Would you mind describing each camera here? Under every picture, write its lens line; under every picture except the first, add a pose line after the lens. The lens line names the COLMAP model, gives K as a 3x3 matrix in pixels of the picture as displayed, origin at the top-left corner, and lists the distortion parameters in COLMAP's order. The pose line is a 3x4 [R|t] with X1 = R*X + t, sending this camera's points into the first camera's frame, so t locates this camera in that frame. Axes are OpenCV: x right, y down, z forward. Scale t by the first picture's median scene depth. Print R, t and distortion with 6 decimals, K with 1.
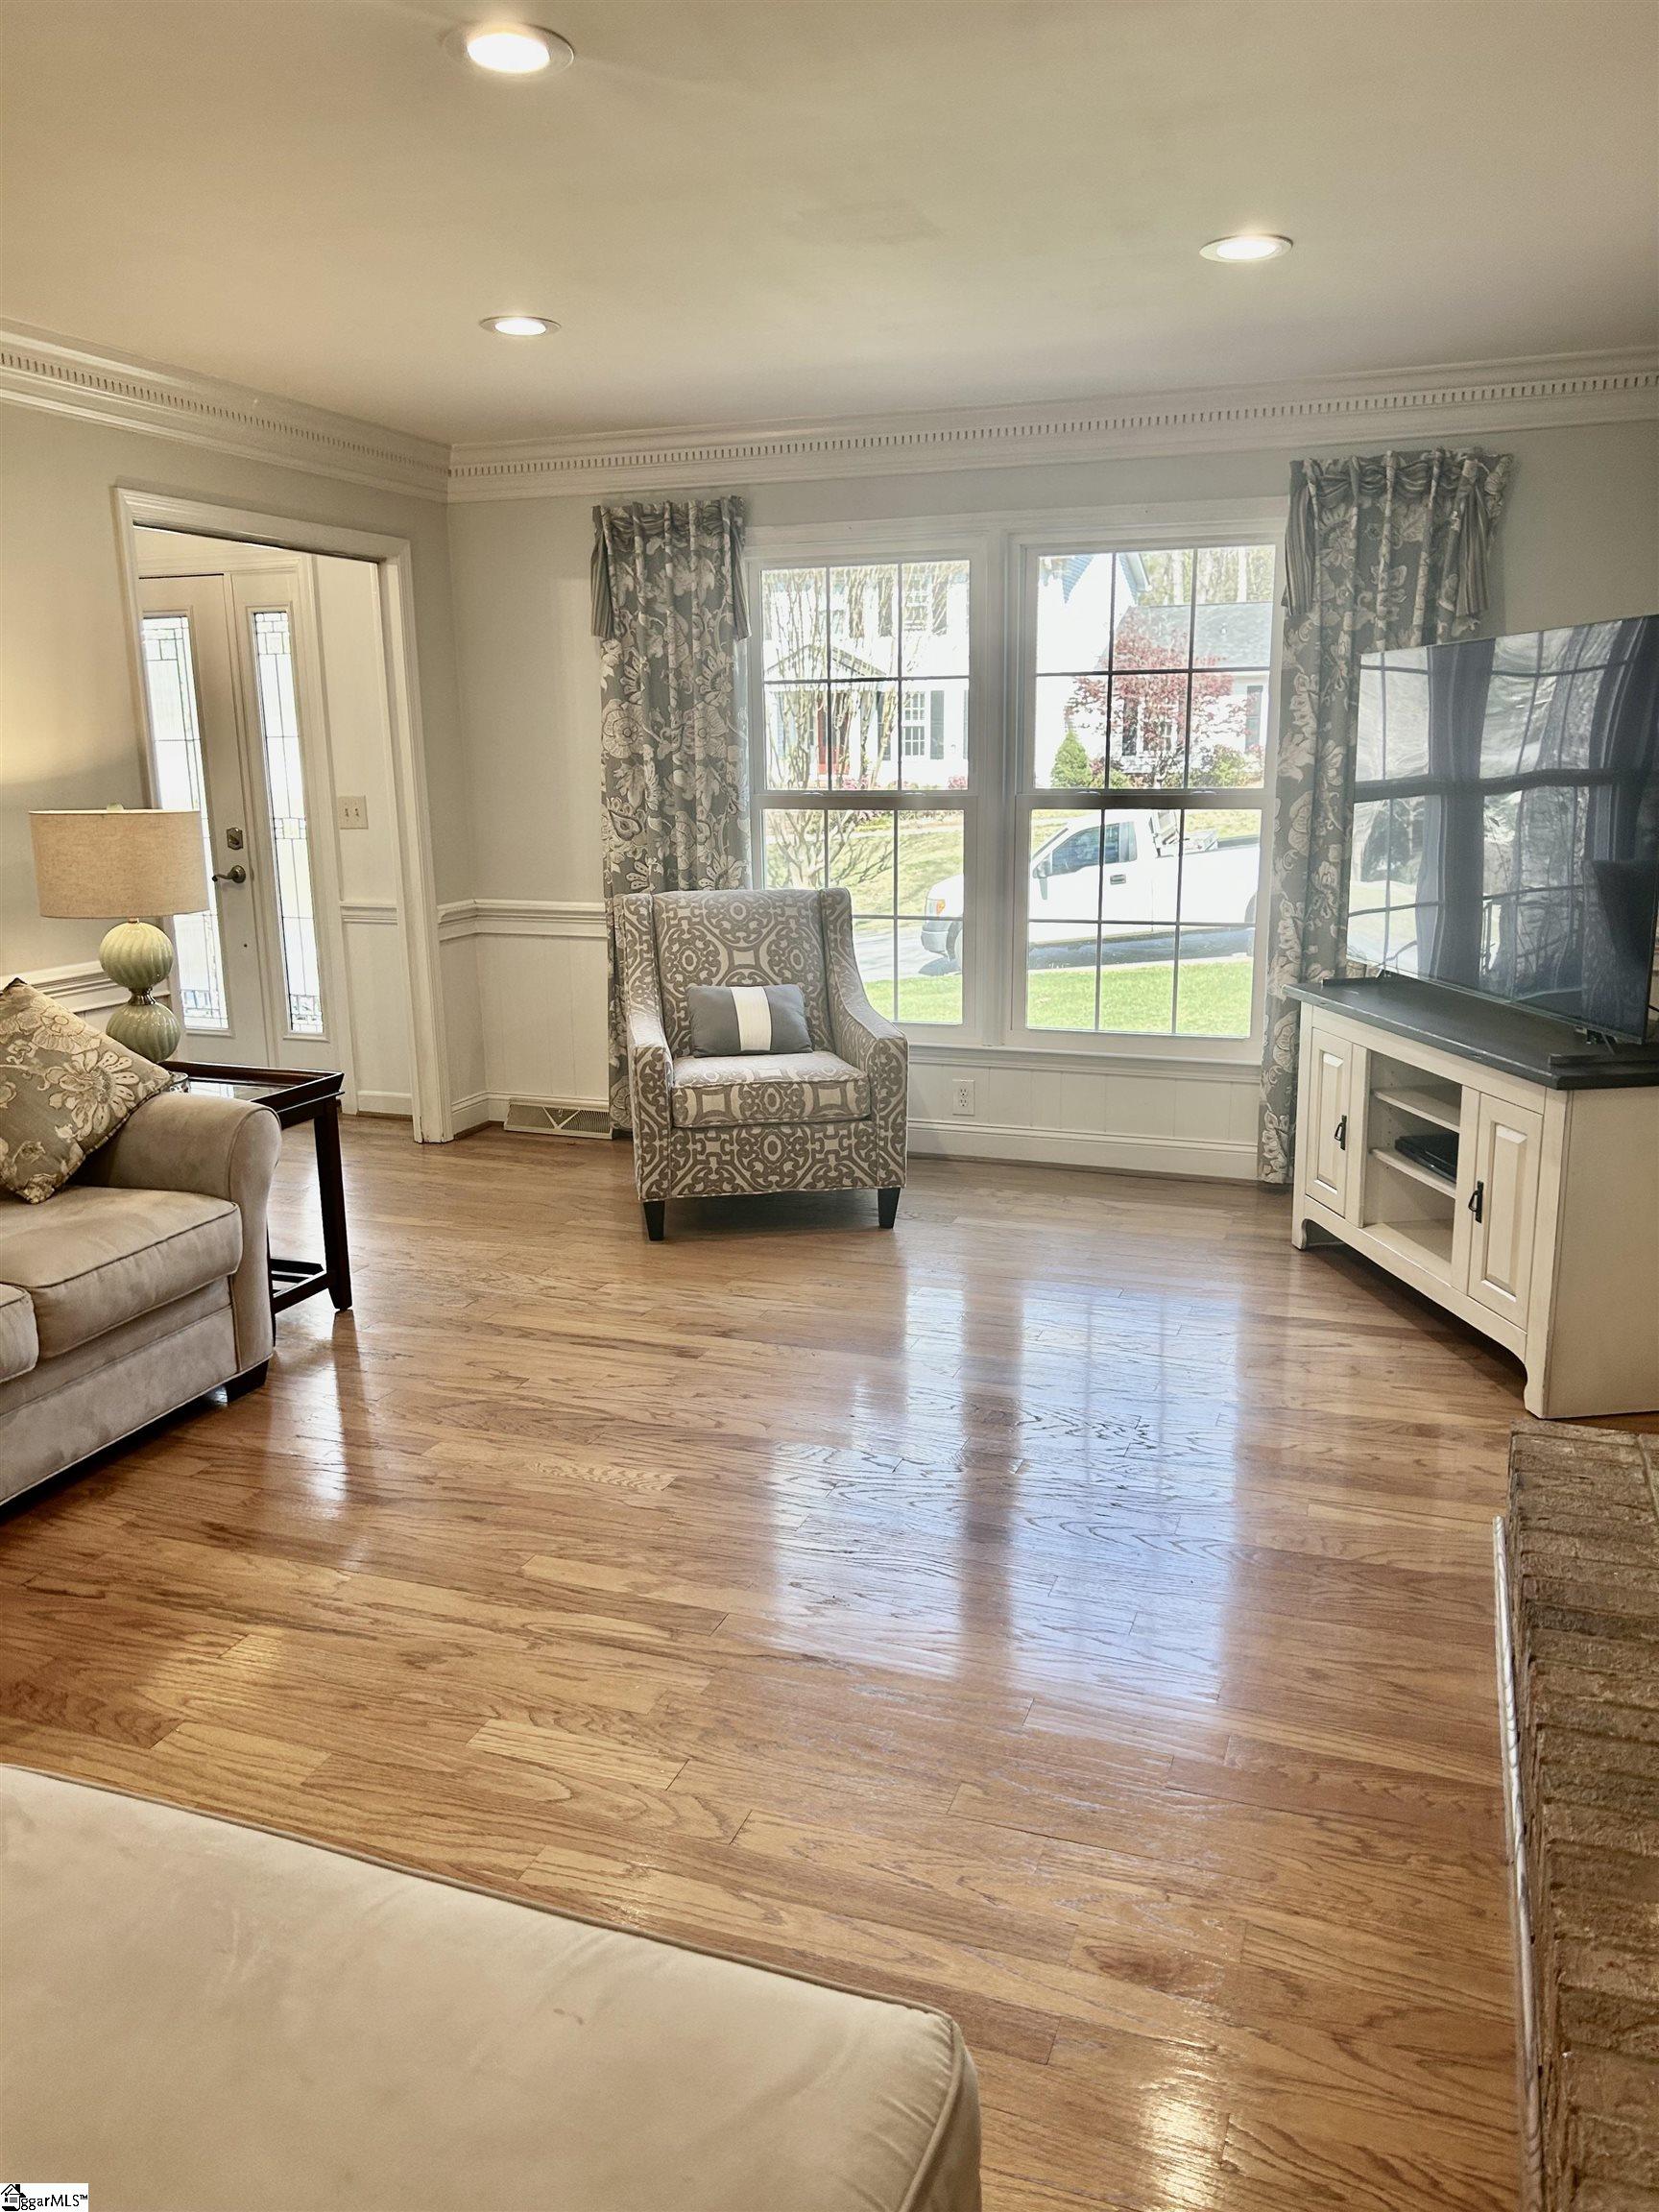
lens RADIAL K [[1638.6, 0, 831.9], [0, 1638.6, 1130.6], [0, 0, 1]] dist [0.150796, -0.391711]
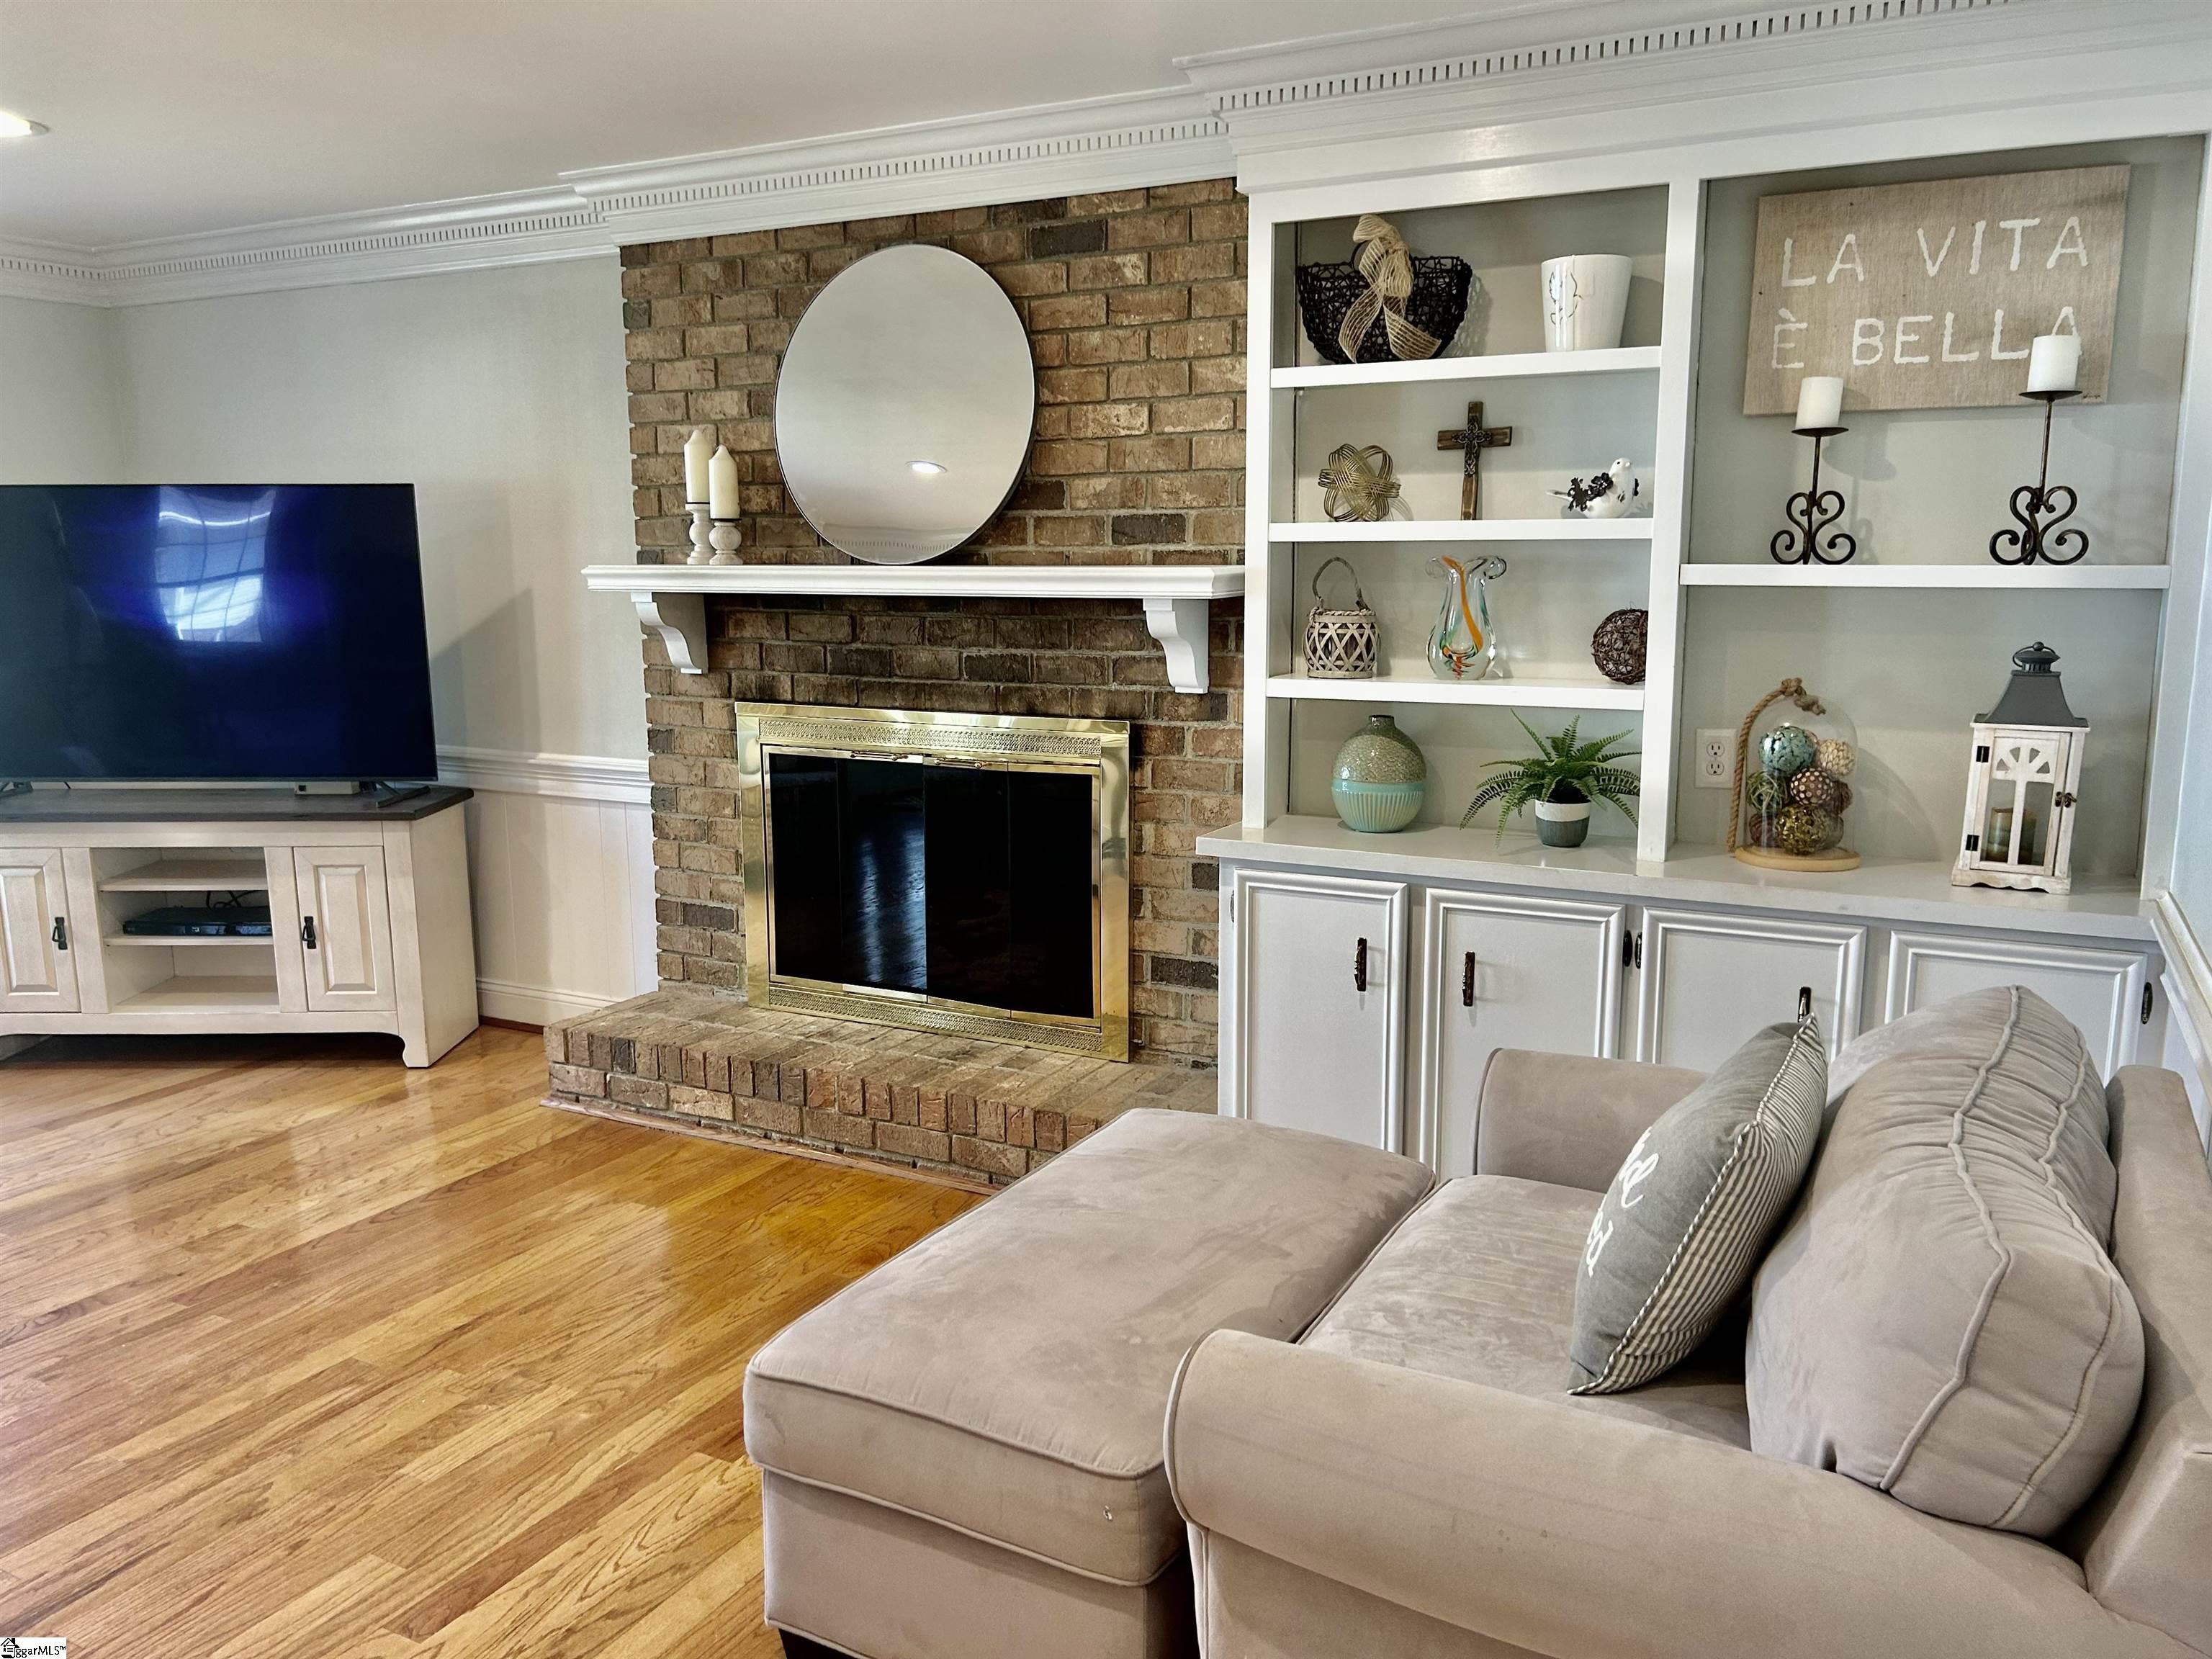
lens RADIAL K [[1659.2, 0, 1093.9], [0, 1659.2, 820.2], [0, 0, 1]] dist [0.066279, -0.083728]
pose [[0.131880, -0.141580, 0.981103, -0.598091], [0.224862, 0.968219, 0.109495, -0.035482], [-0.965425, 0.206173, 0.159525, 0.162425]]
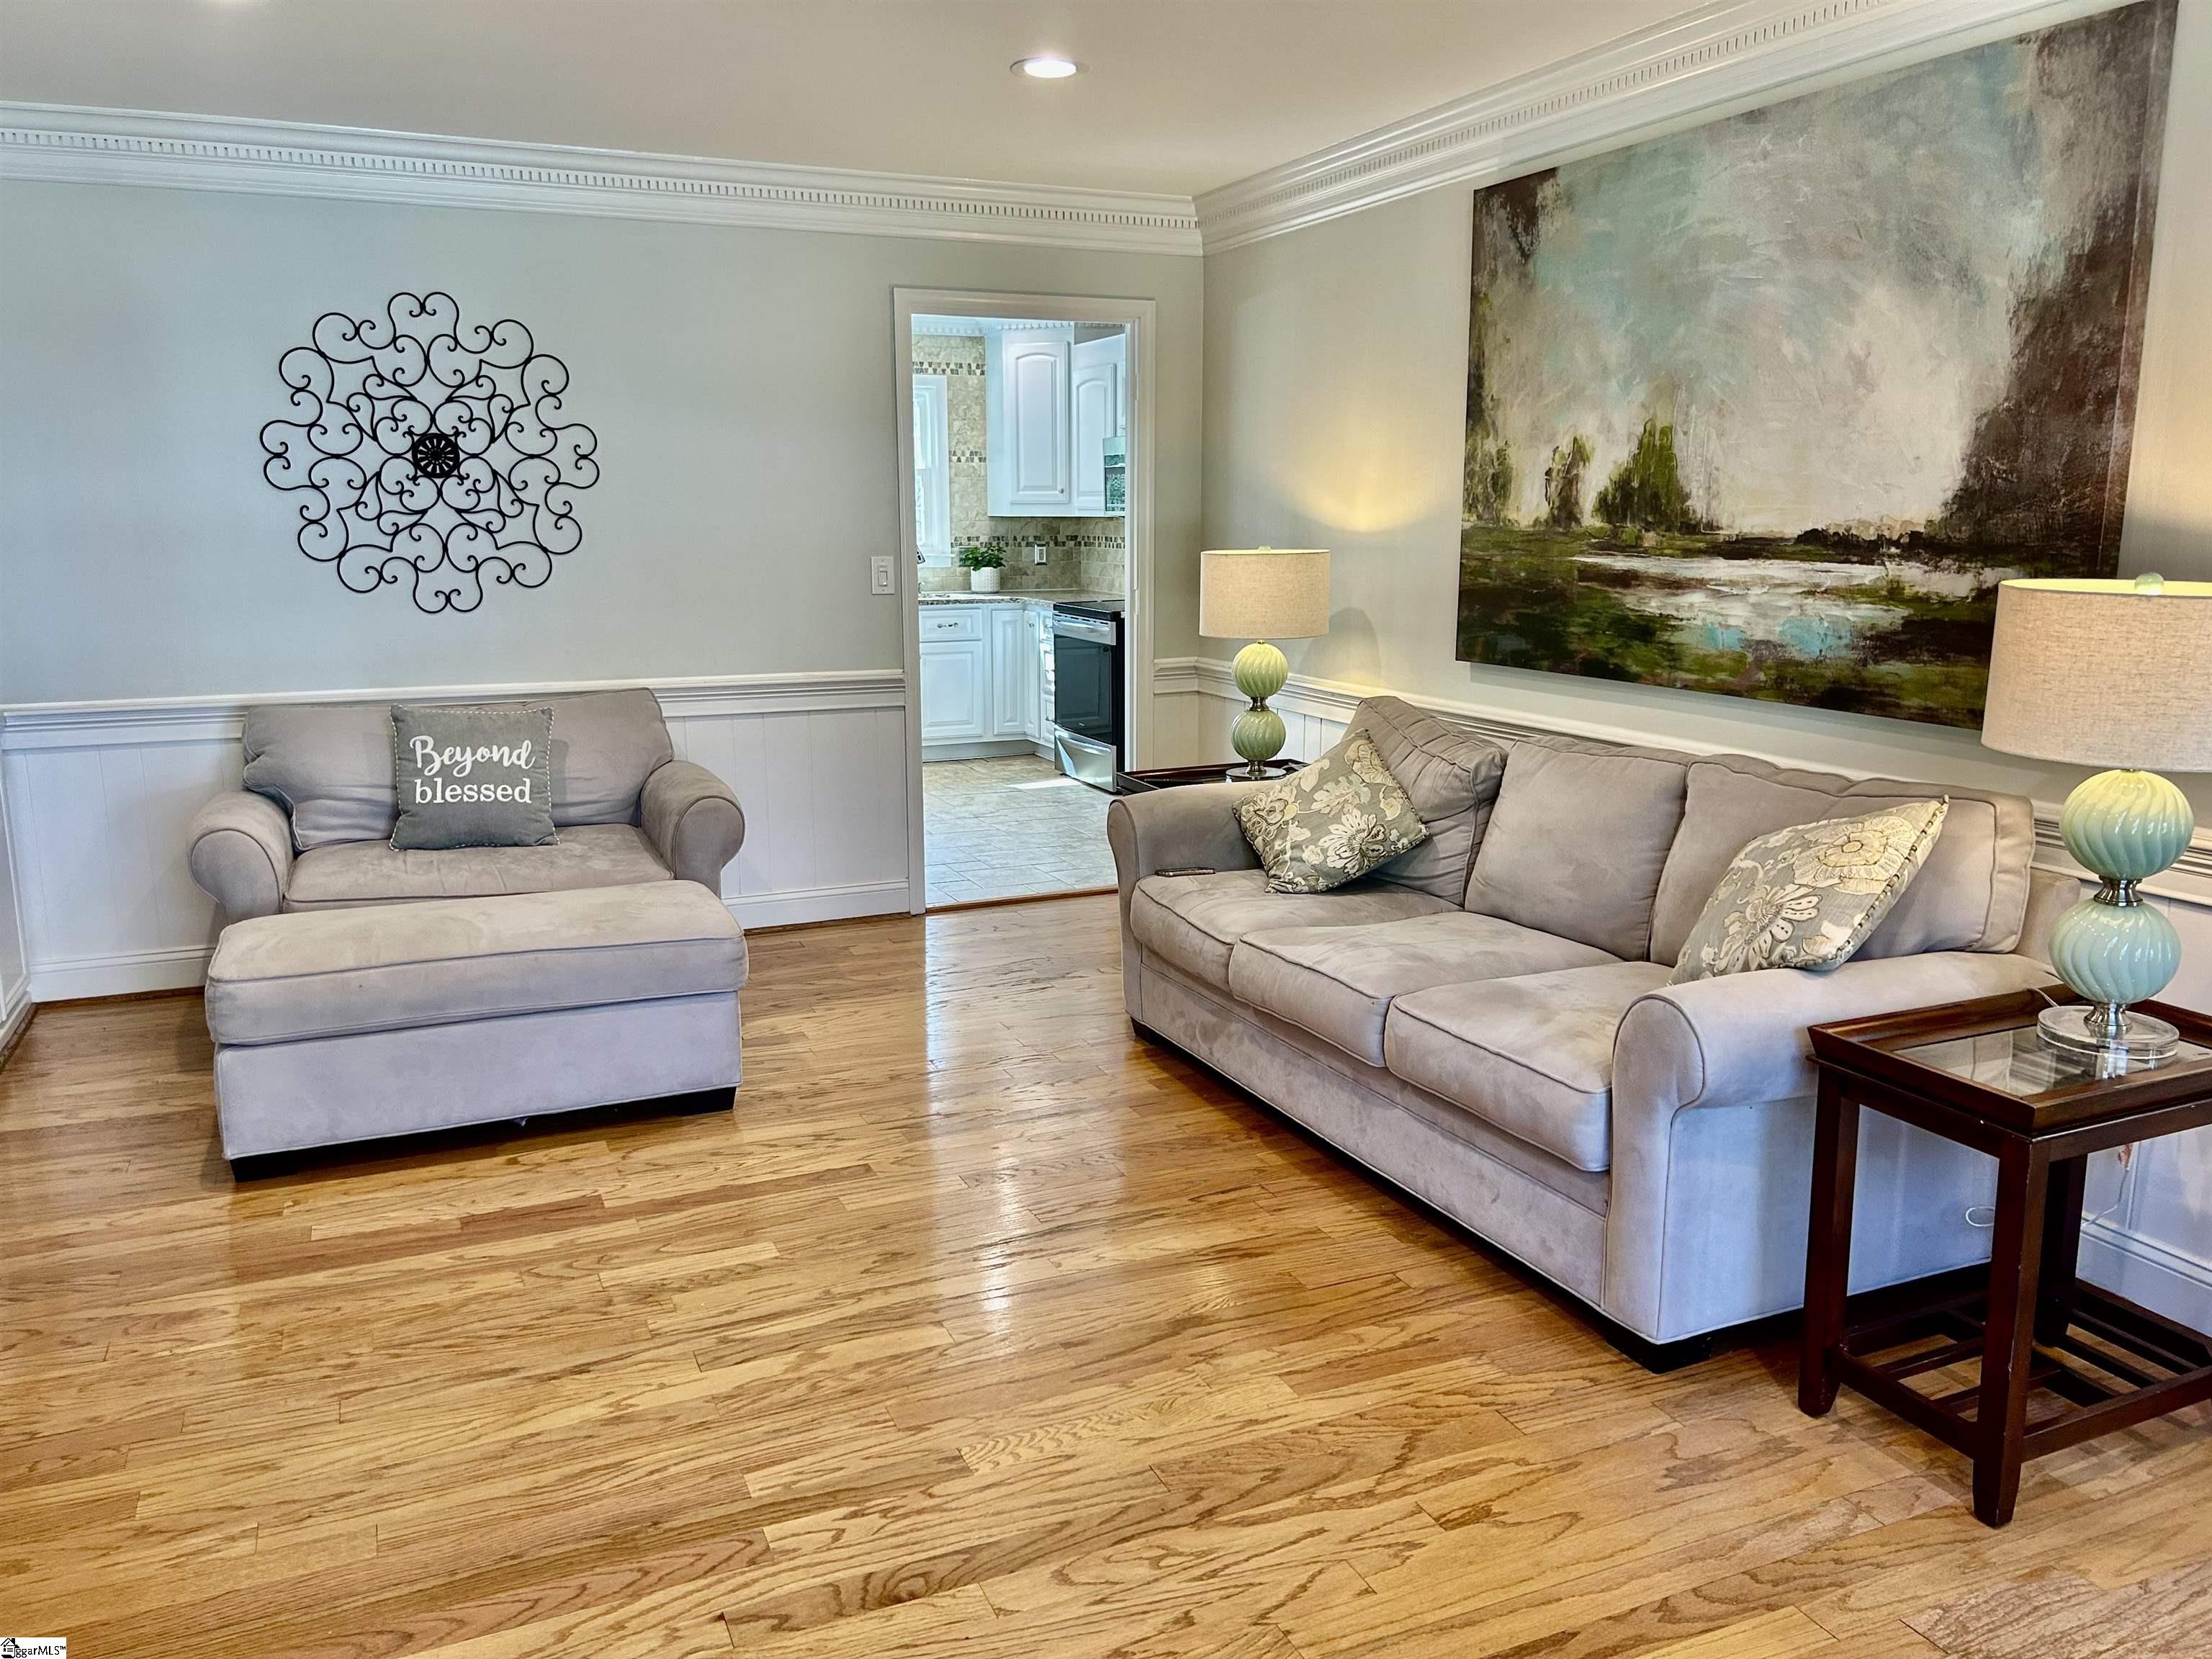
lens RADIAL K [[1659.2, 0, 1093.9], [0, 1659.2, 820.2], [0, 0, 1]] dist [0.066279, -0.083728]
pose [[-0.722109, 0.140868, -0.677285, 0.229147], [-0.145162, 0.926394, 0.347450, -0.226032], [0.676378, 0.349213, -0.648509, 0.978988]]
